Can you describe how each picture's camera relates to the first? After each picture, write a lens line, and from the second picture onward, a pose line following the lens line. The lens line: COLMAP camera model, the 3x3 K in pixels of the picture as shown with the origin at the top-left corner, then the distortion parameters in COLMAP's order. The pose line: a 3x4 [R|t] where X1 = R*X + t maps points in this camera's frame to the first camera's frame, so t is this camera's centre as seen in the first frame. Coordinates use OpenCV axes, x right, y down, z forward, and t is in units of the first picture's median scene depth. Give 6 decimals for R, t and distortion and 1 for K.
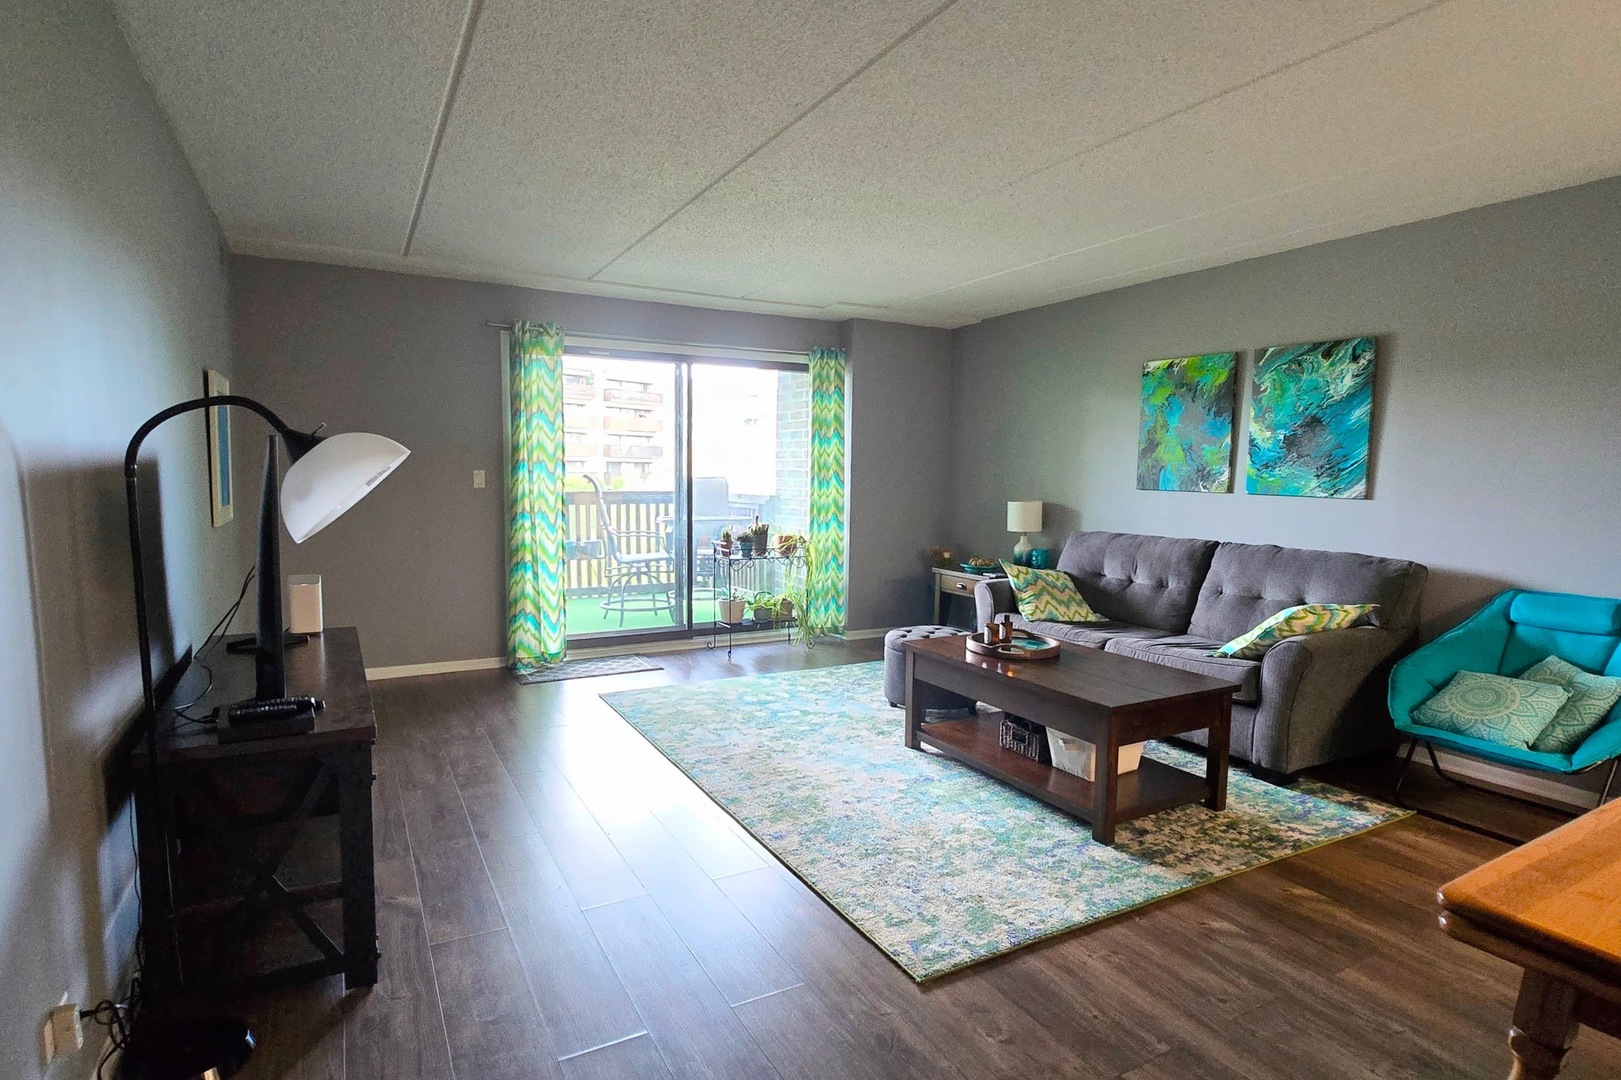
lens RADIAL K [[838.7, 0, 810.5], [0, 838.7, 540.0], [0, 0, 1]] dist [0.000658, -0.000016]
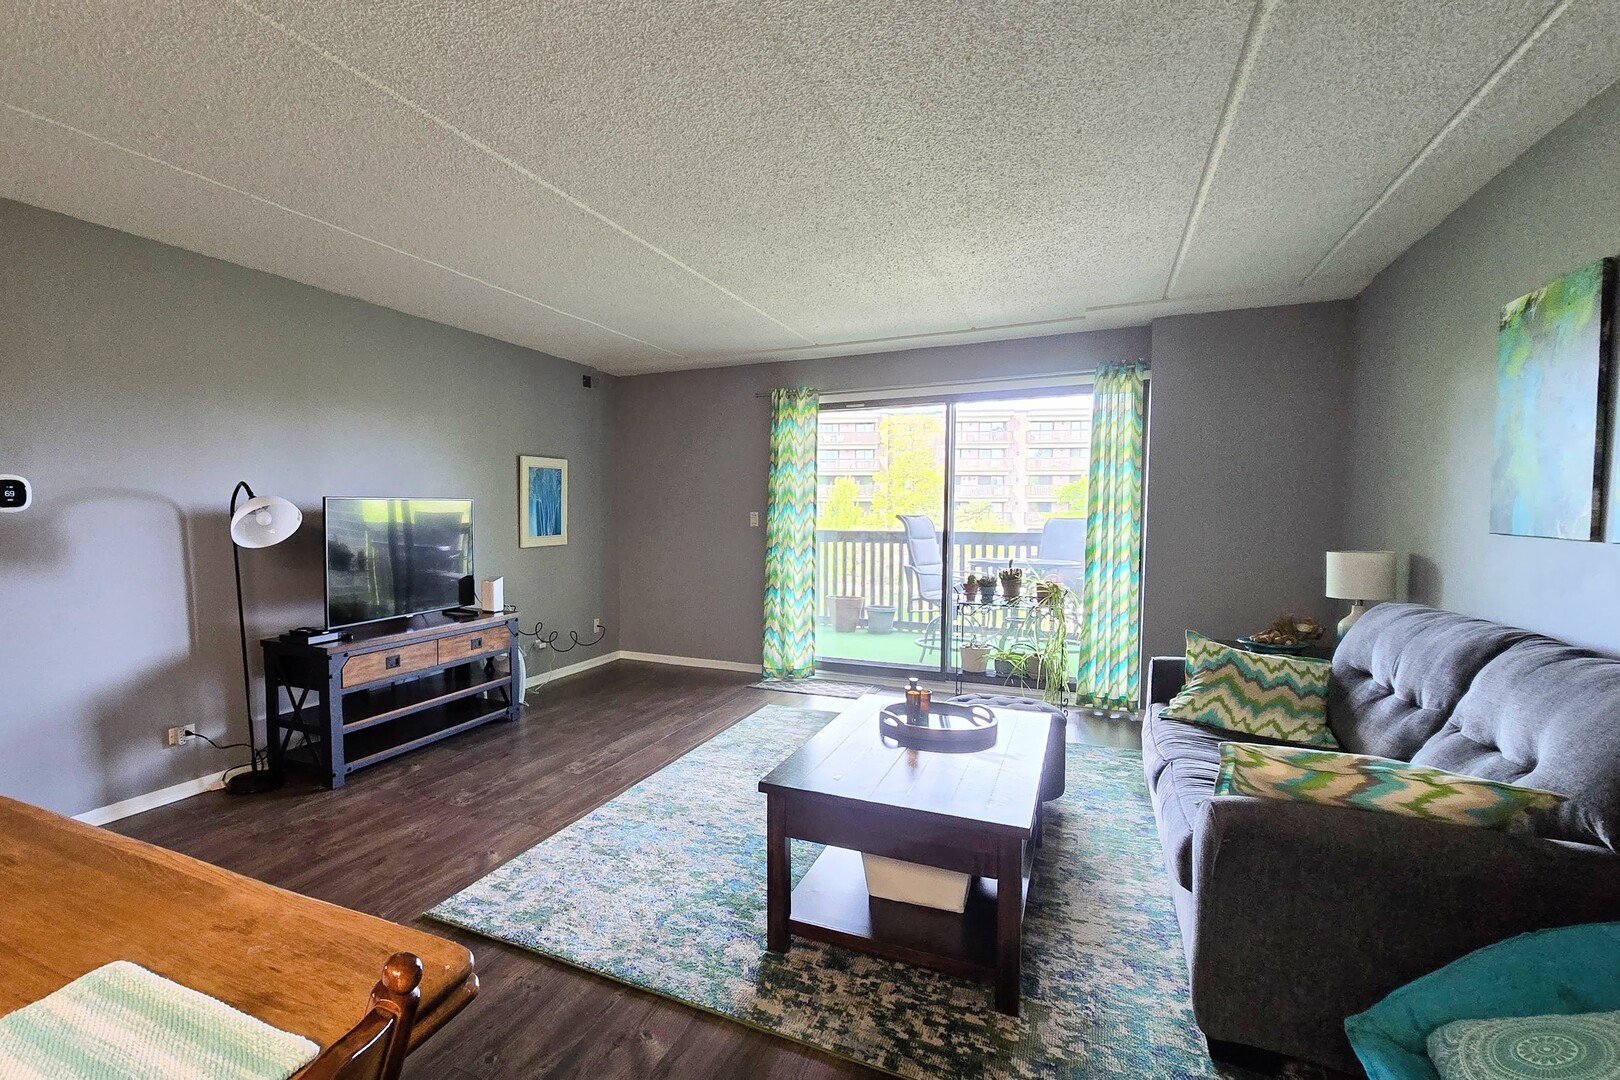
lens RADIAL K [[790.3, 0, 668.7], [0, 790.3, 537.2], [0, 0, 1]] dist [-0.000862, 0.000059]
pose [[0.538799, 0.016129, -0.842280, 0.530957], [-0.061906, 0.997872, -0.020492, -0.013596], [0.840157, 0.063183, 0.538651, 0.258059]]
